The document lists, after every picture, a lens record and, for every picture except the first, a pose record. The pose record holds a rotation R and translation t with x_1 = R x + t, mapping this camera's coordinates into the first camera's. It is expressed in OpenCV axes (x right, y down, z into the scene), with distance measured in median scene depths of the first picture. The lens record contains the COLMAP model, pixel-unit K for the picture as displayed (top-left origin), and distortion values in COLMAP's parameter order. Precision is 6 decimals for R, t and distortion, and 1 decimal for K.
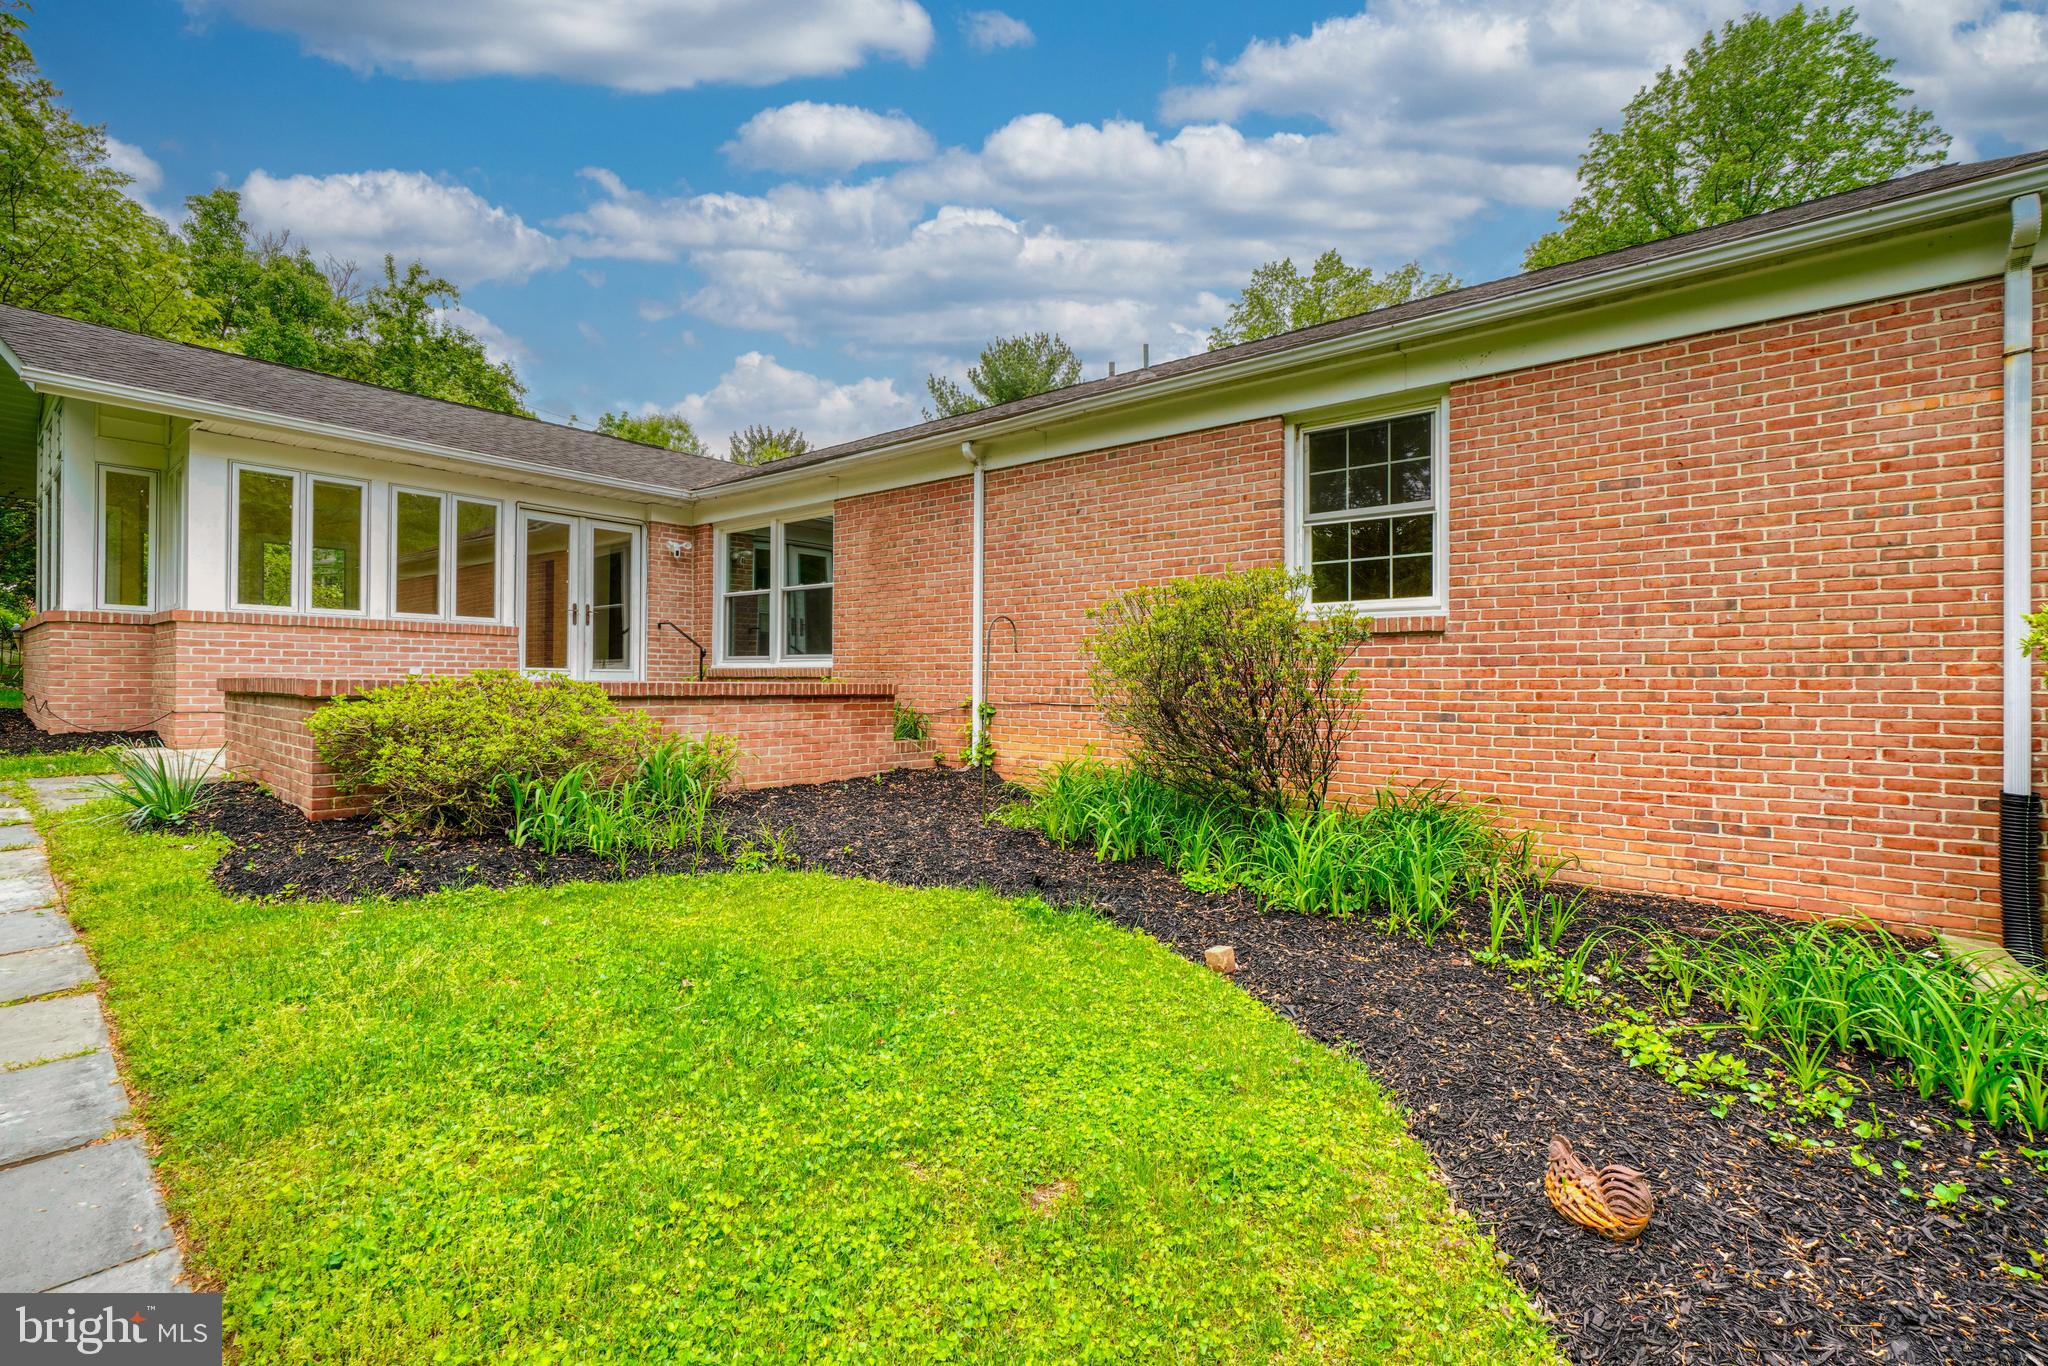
lens RADIAL K [[891.8, 0, 1013.2], [0, 891.8, 680.6], [0, 0, 1]] dist [0.000158, -0.000042]
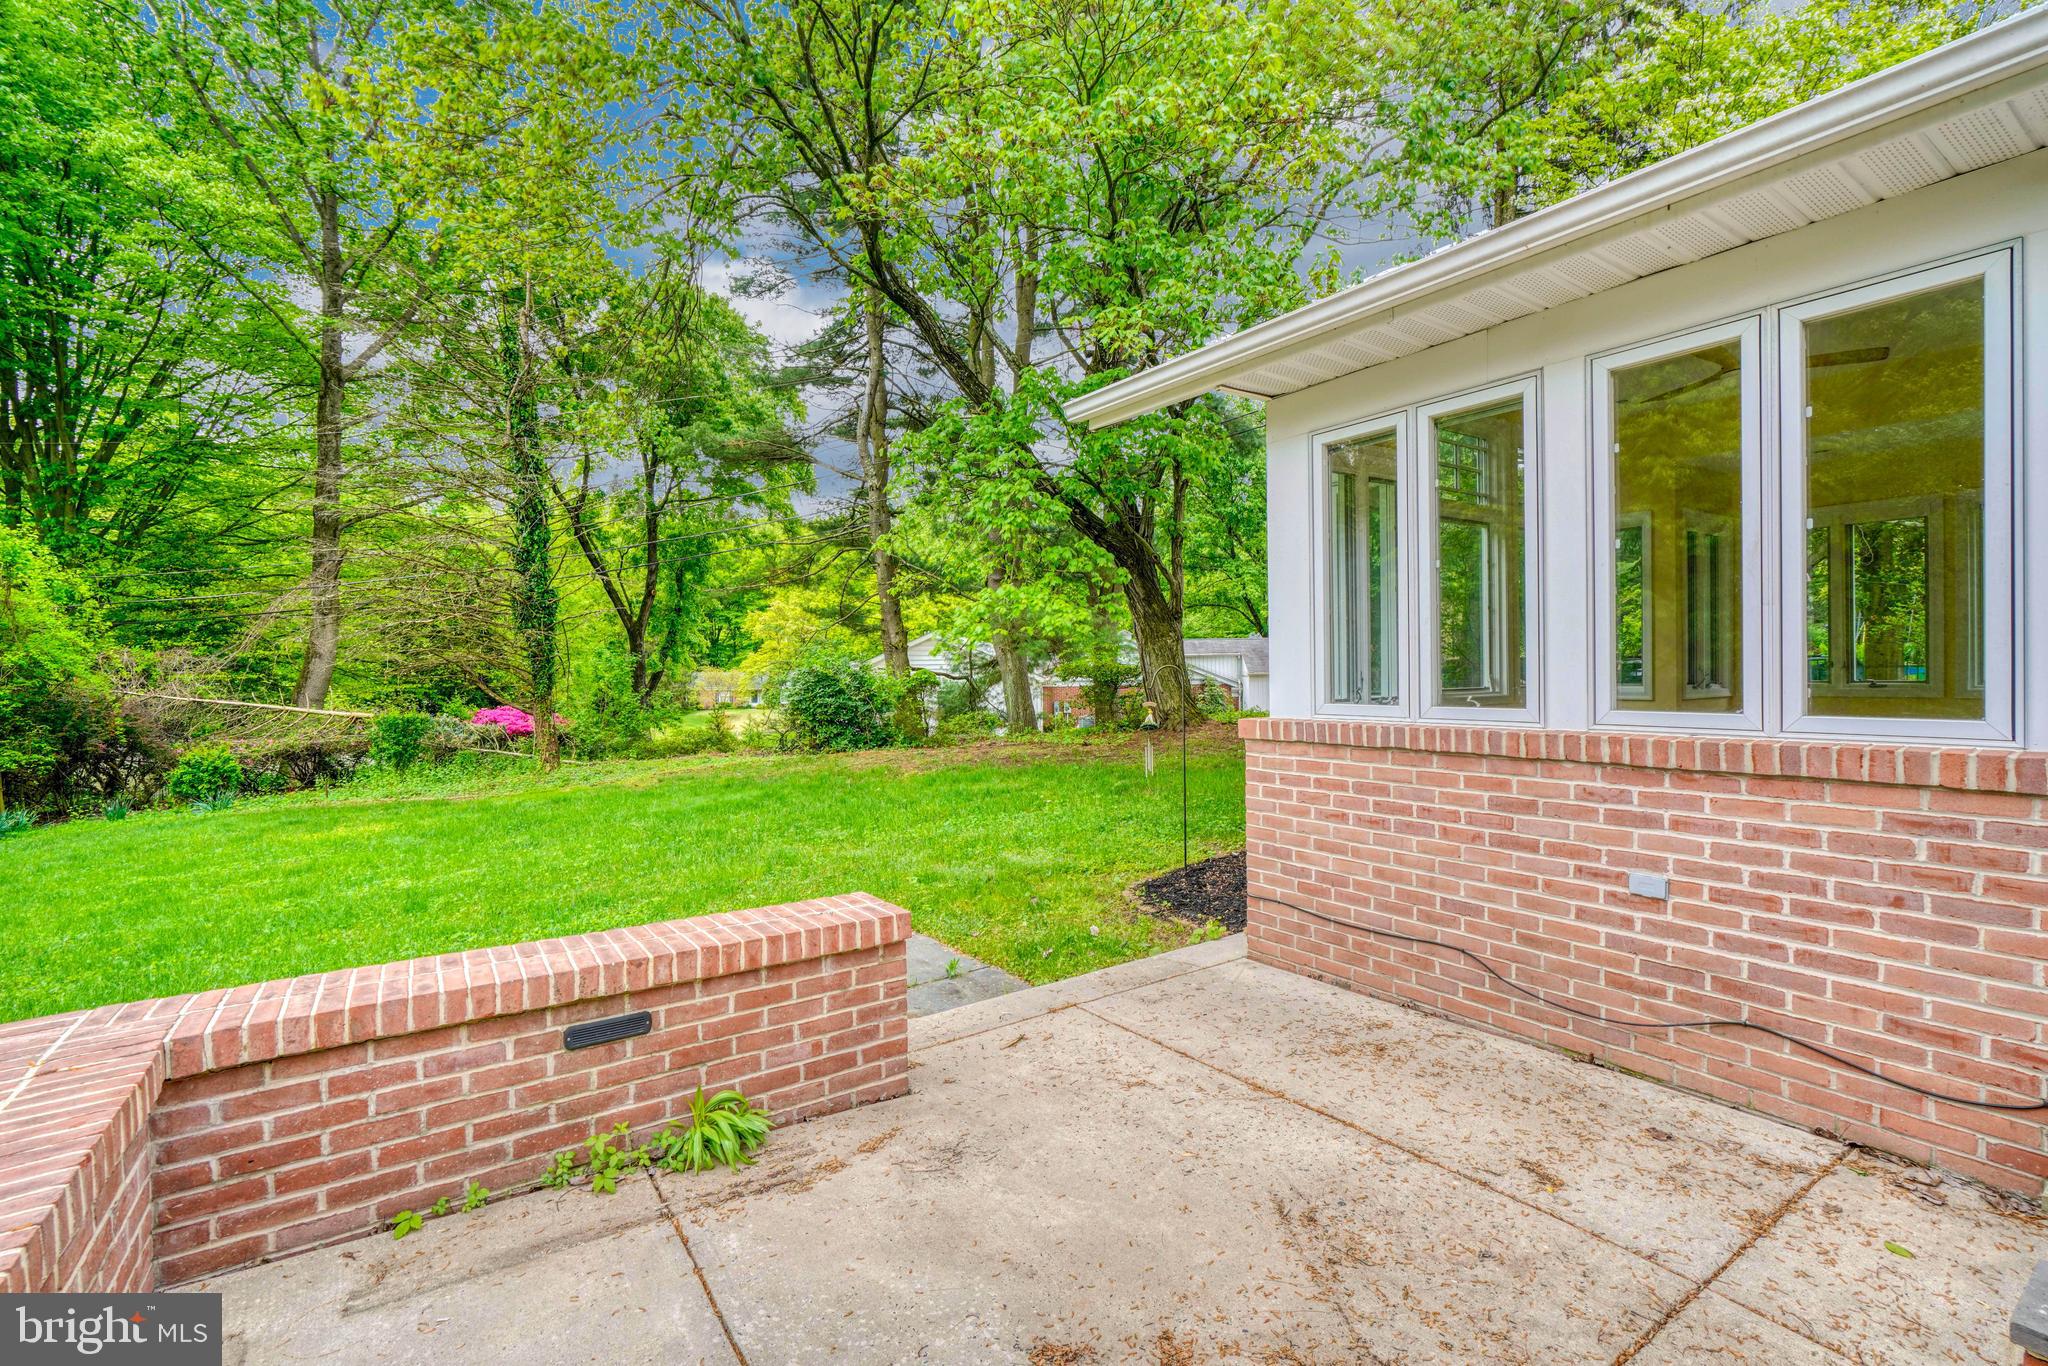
lens RADIAL K [[897.5, 0, 1015.7], [0, 897.5, 682.0], [0, 0, 1]] dist [-0.004169, -0.000401]
pose [[-0.276584, 0.004458, -0.960979, -0.280398], [0.012106, 0.999926, 0.001154, -0.090334], [0.960913, -0.011314, -0.276618, 0.864856]]
